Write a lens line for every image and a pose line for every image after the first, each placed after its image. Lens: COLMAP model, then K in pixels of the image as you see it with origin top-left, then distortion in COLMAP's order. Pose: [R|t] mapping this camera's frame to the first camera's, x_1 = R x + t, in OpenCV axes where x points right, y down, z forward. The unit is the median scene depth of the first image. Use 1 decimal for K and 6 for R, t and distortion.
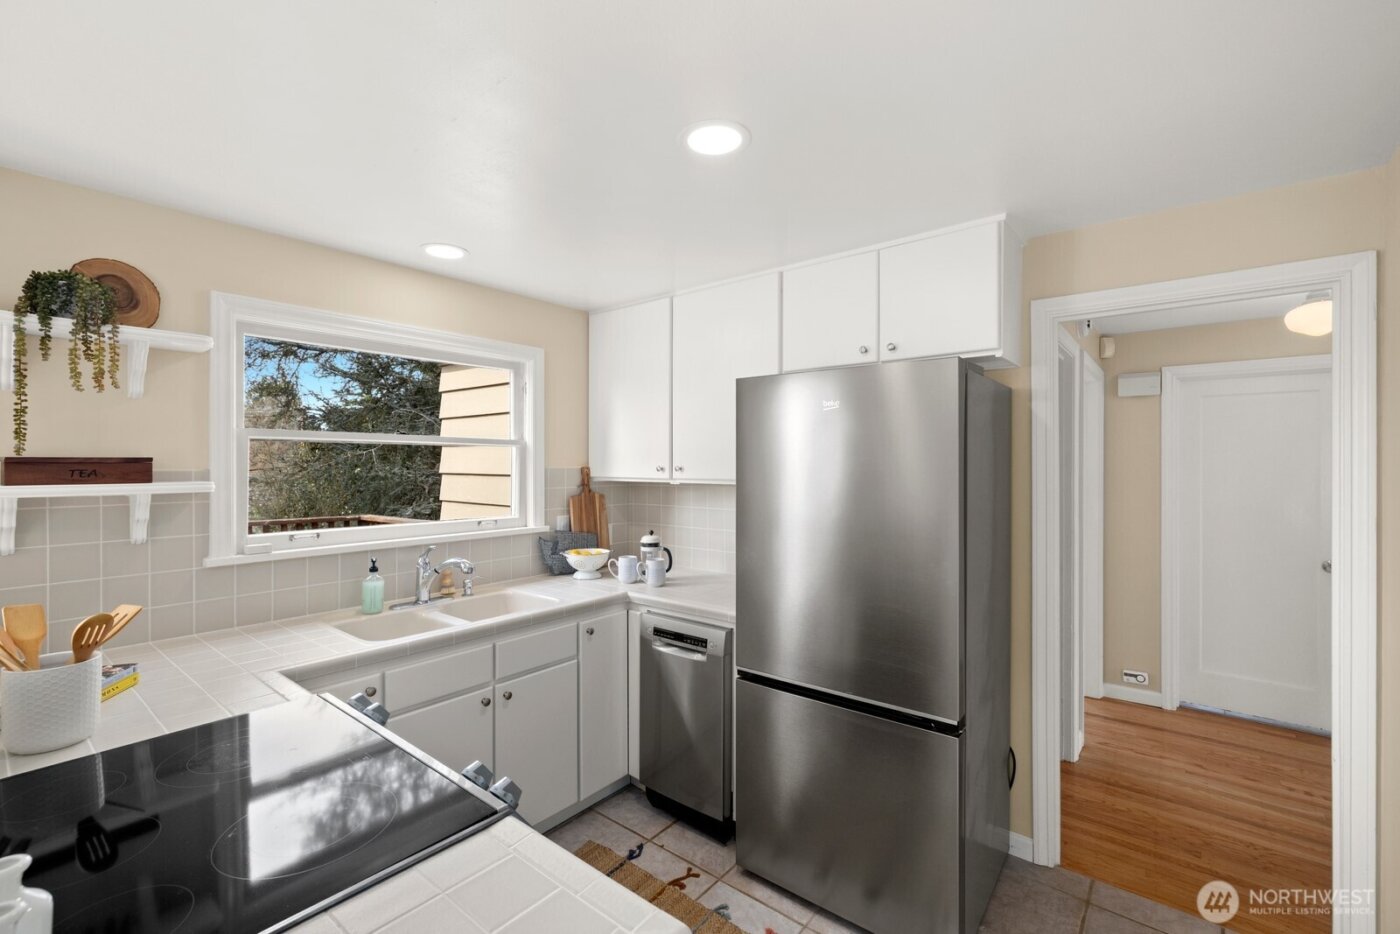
lens RADIAL K [[606.4, 0, 696.3], [0, 606.4, 464.4], [0, 0, 1]] dist [-0.000425, 0.000130]
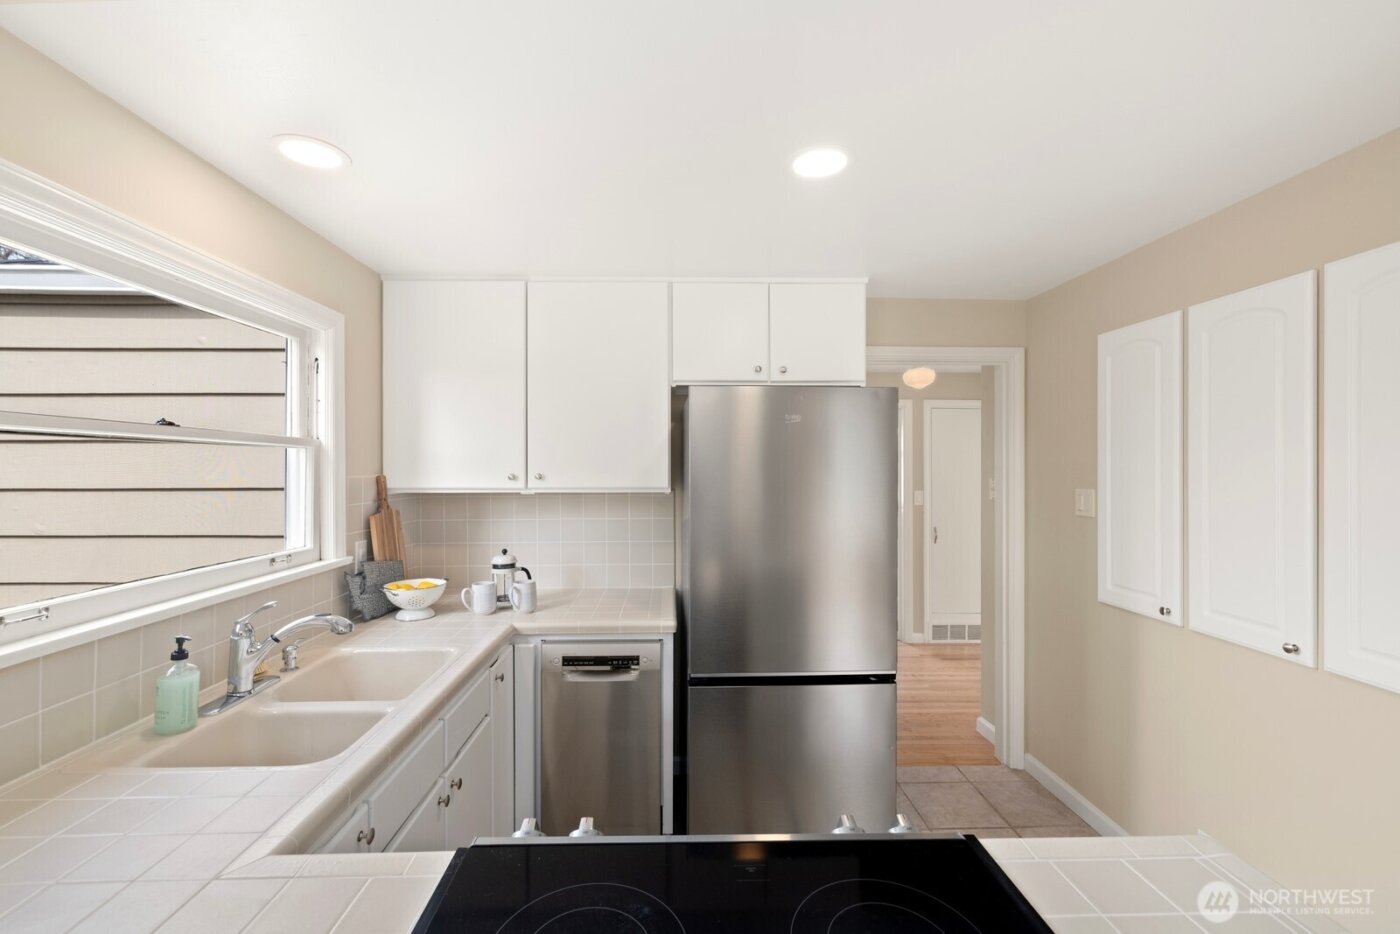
lens RADIAL K [[594.0, 0, 687.1], [0, 594.0, 468.5], [0, 0, 1]] dist [-0.001737, -0.000080]
pose [[0.757662, -0.003282, 0.652638, -0.494318], [0.003236, 0.999994, 0.001271, -0.006053], [-0.652639, 0.001149, 0.757668, 0.226804]]
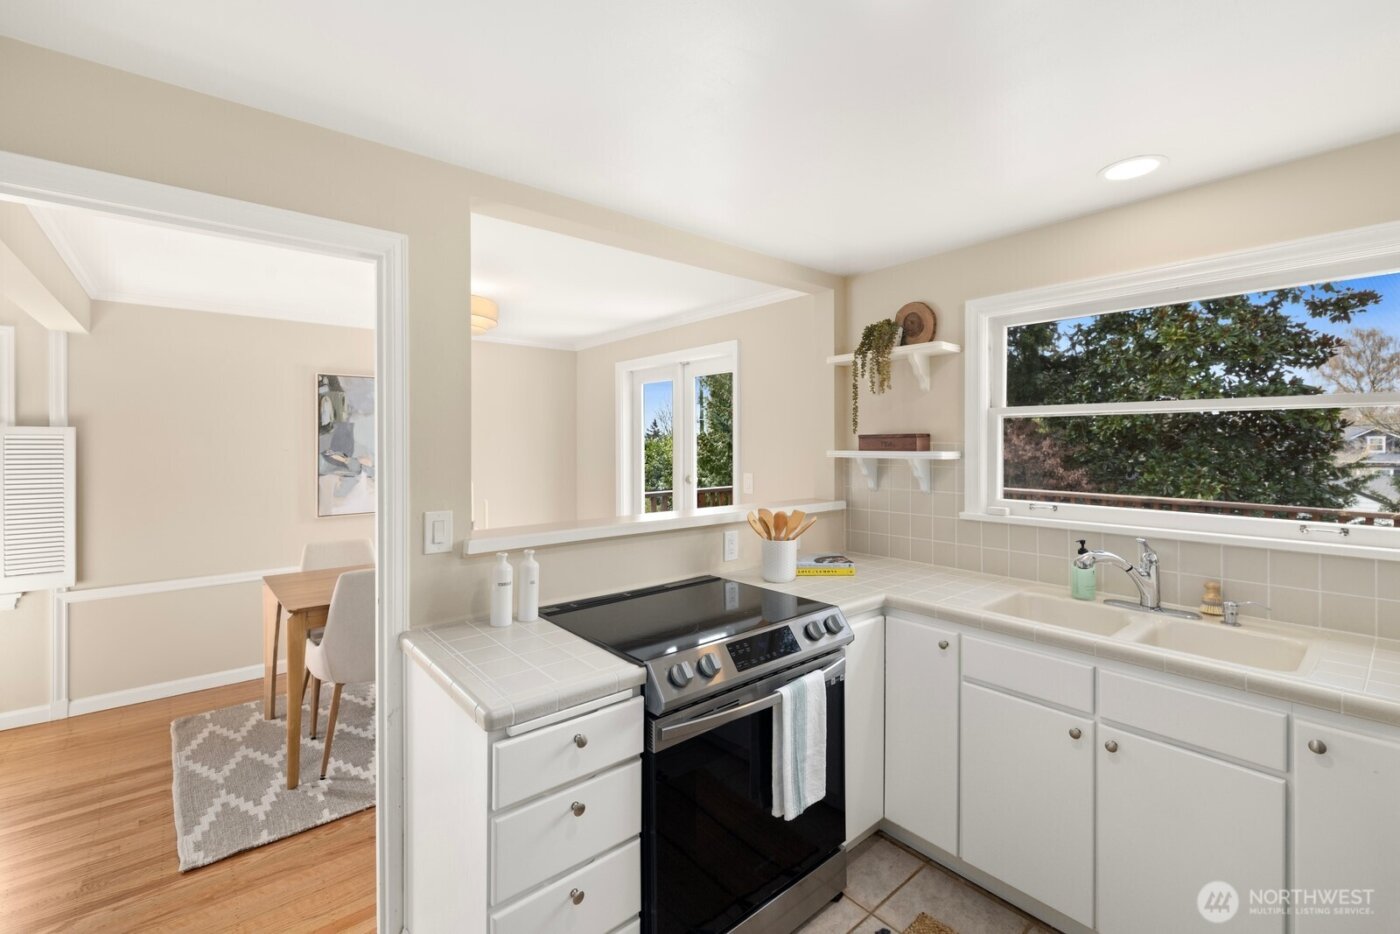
lens RADIAL K [[602.7, 0, 698.7], [0, 602.7, 448.7], [0, 0, 1]] dist [0.002052, 0.000082]
pose [[-0.186758, 0.008055, -0.982373, 0.438961], [-0.001123, 0.999964, 0.008413, 0.009243], [0.982405, 0.002675, -0.186742, 0.552949]]
